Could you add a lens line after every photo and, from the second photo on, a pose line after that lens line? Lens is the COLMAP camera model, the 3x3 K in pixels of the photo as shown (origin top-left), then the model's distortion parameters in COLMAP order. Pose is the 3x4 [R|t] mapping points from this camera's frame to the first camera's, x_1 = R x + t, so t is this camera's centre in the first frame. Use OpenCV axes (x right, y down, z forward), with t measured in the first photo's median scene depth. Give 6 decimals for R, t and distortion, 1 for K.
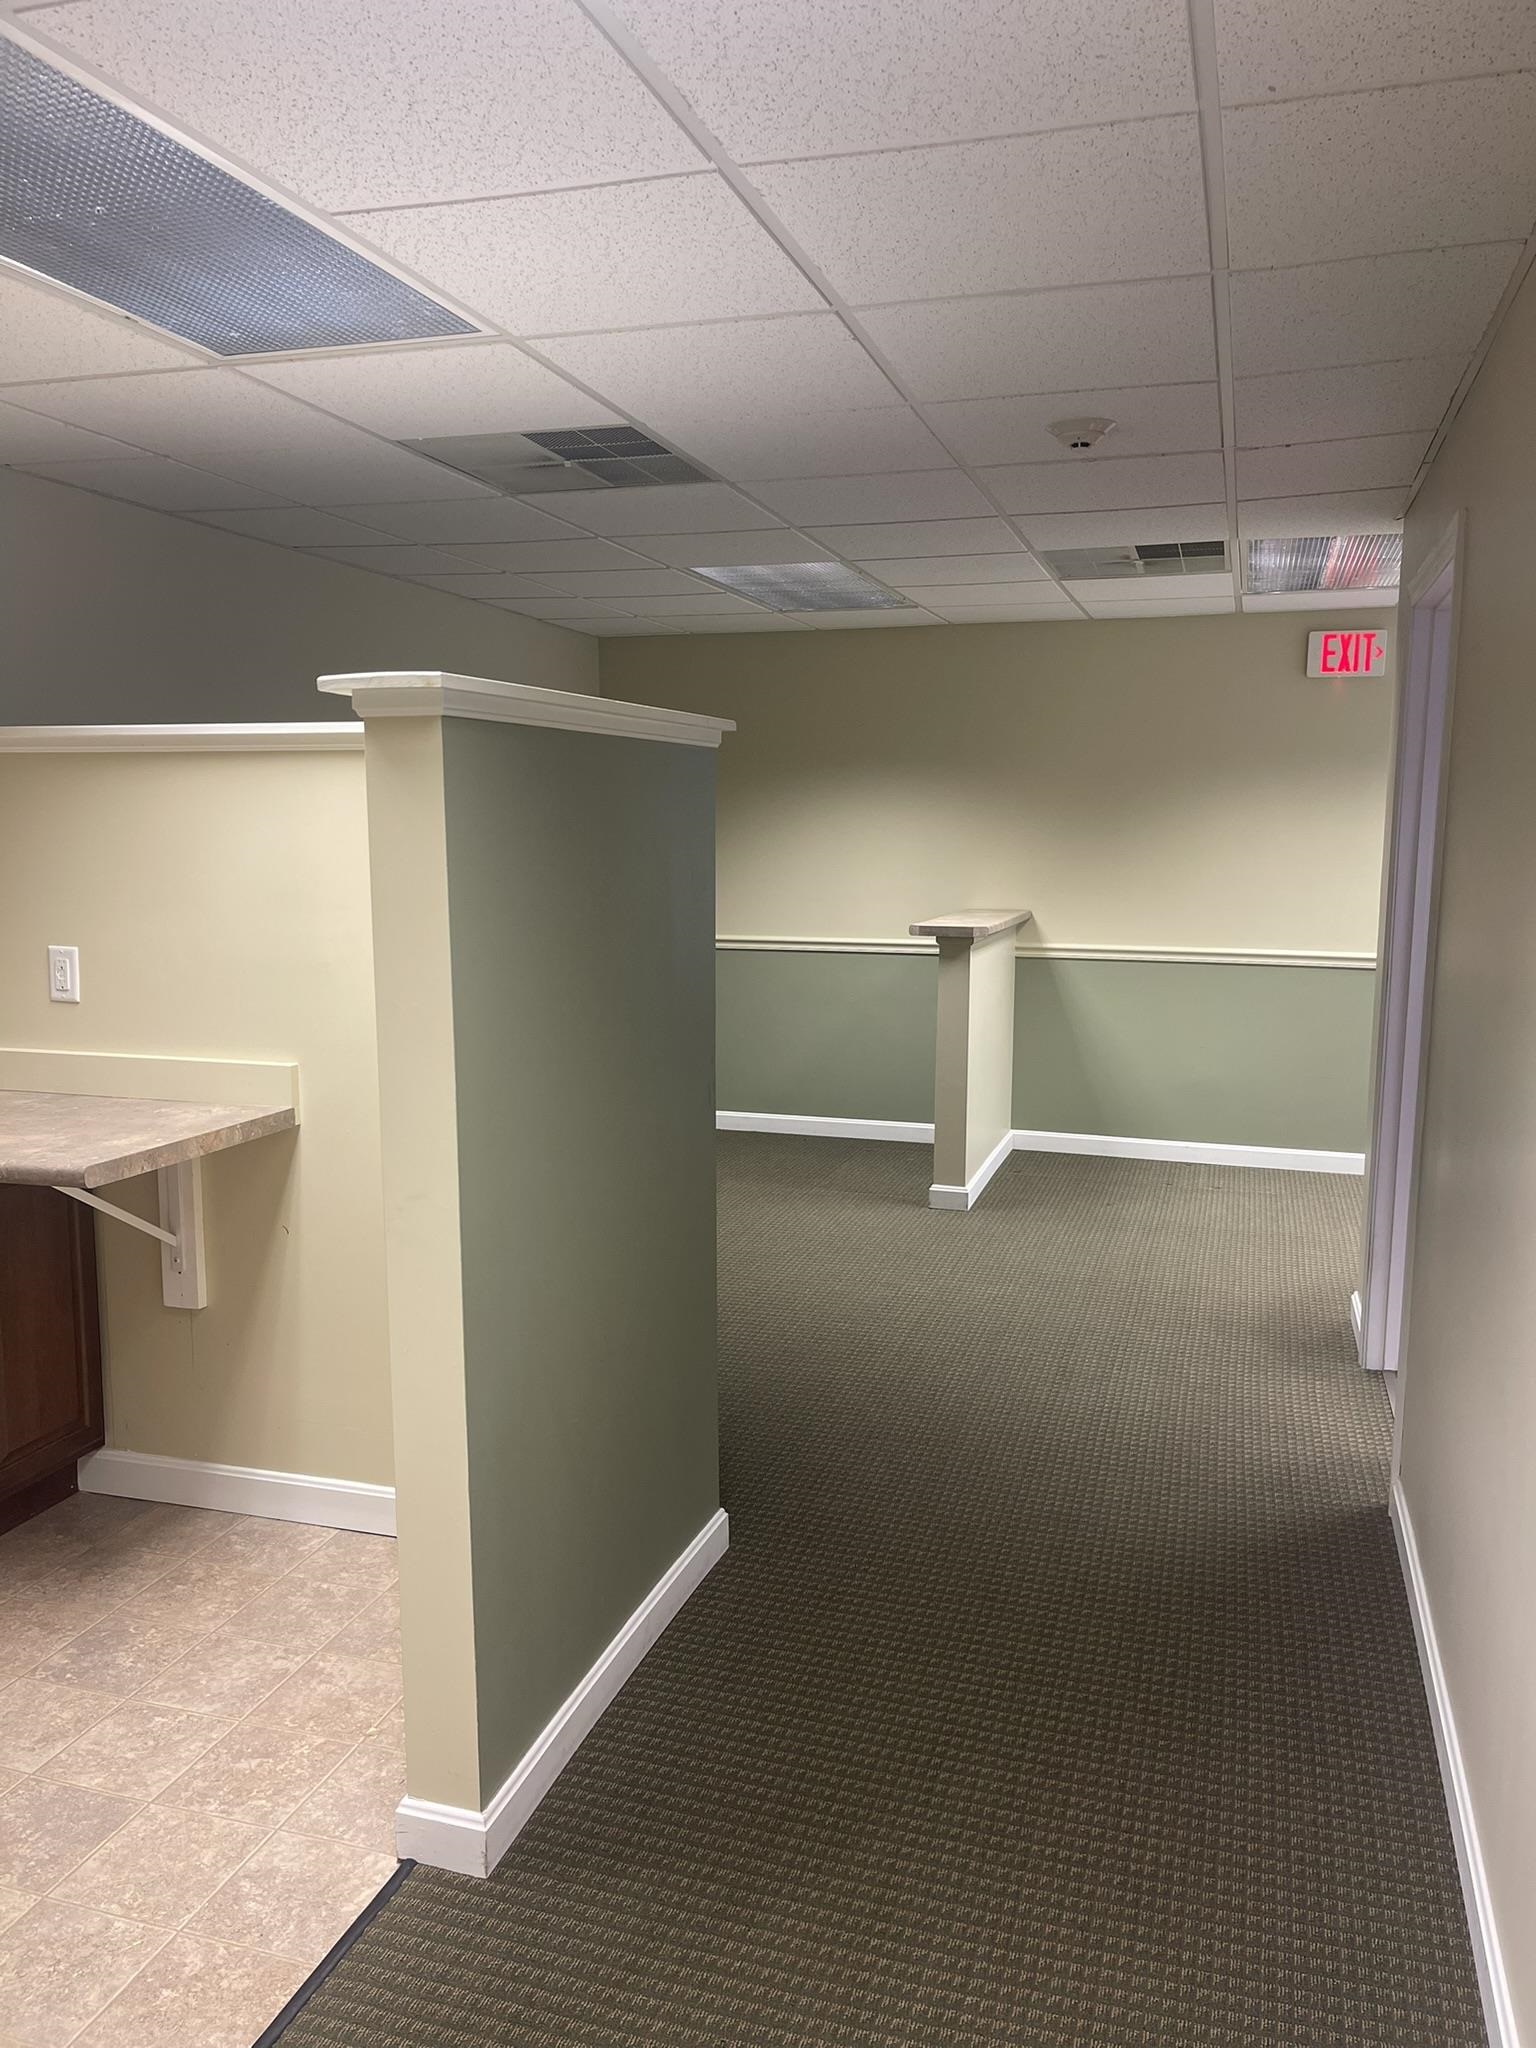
lens RADIAL K [[1504.8, 0, 769.2], [0, 1504.8, 1036.7], [0, 0, 1]] dist [0.067969, -0.085806]
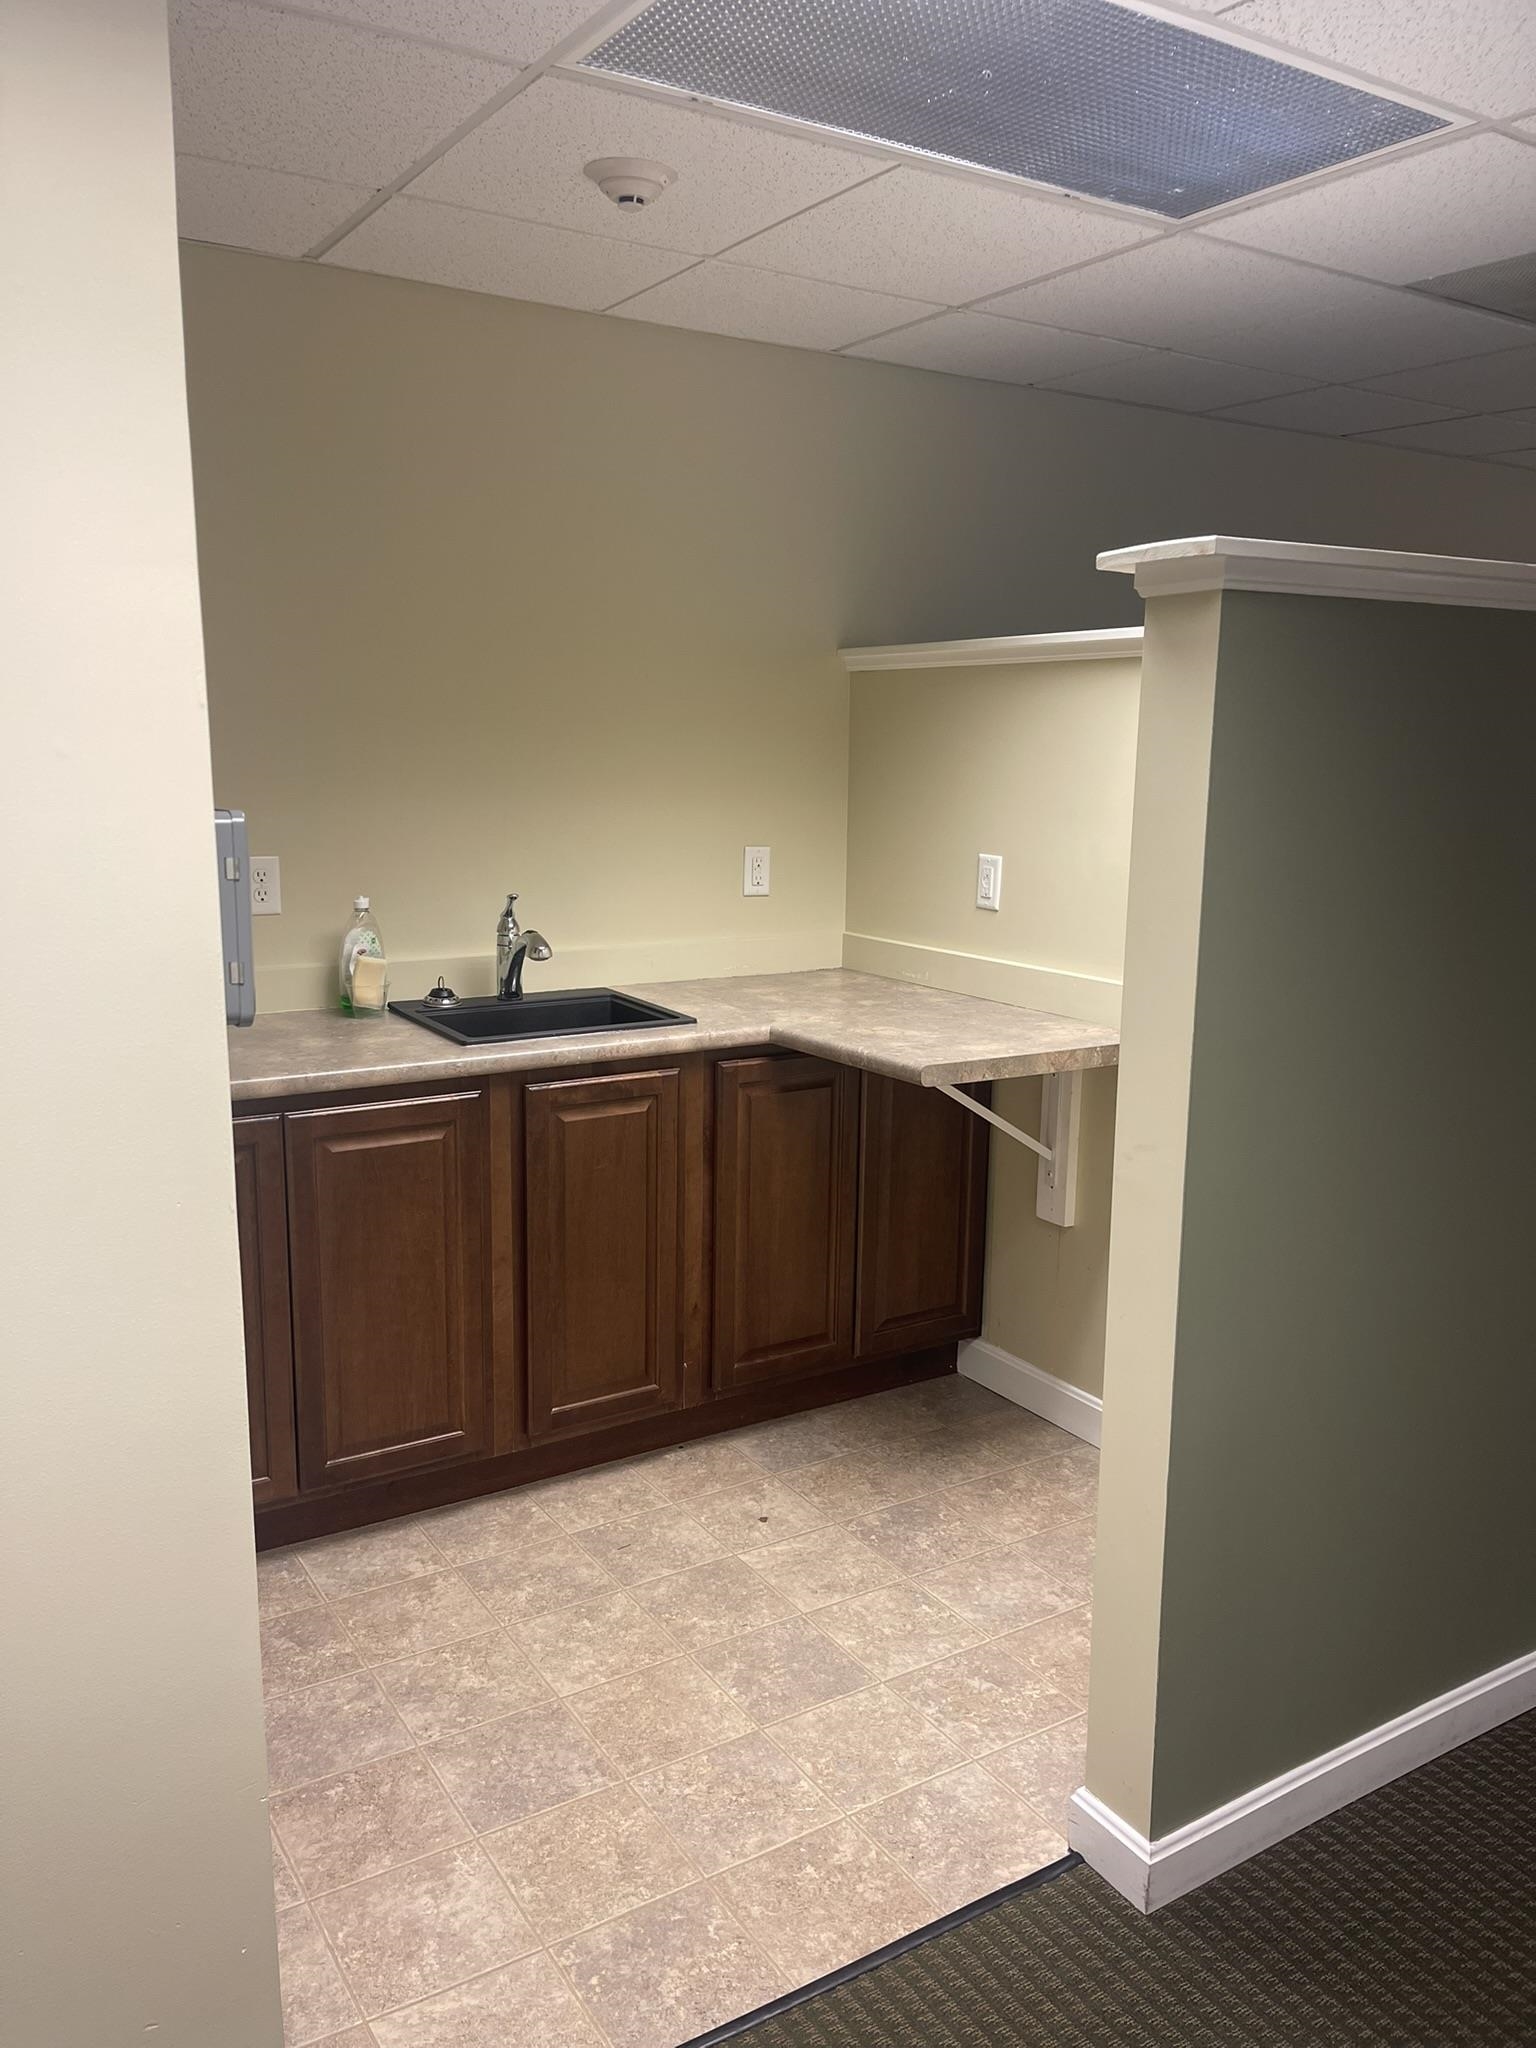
lens RADIAL K [[1529.8, 0, 766.2], [0, 1529.8, 1042.2], [0, 0, 1]] dist [0.087422, -0.110232]
pose [[0.767068, 0.130819, -0.628087, 0.118235], [-0.101968, 0.991406, 0.081961, -0.004455], [0.633411, 0.001175, 0.773815, 0.122515]]
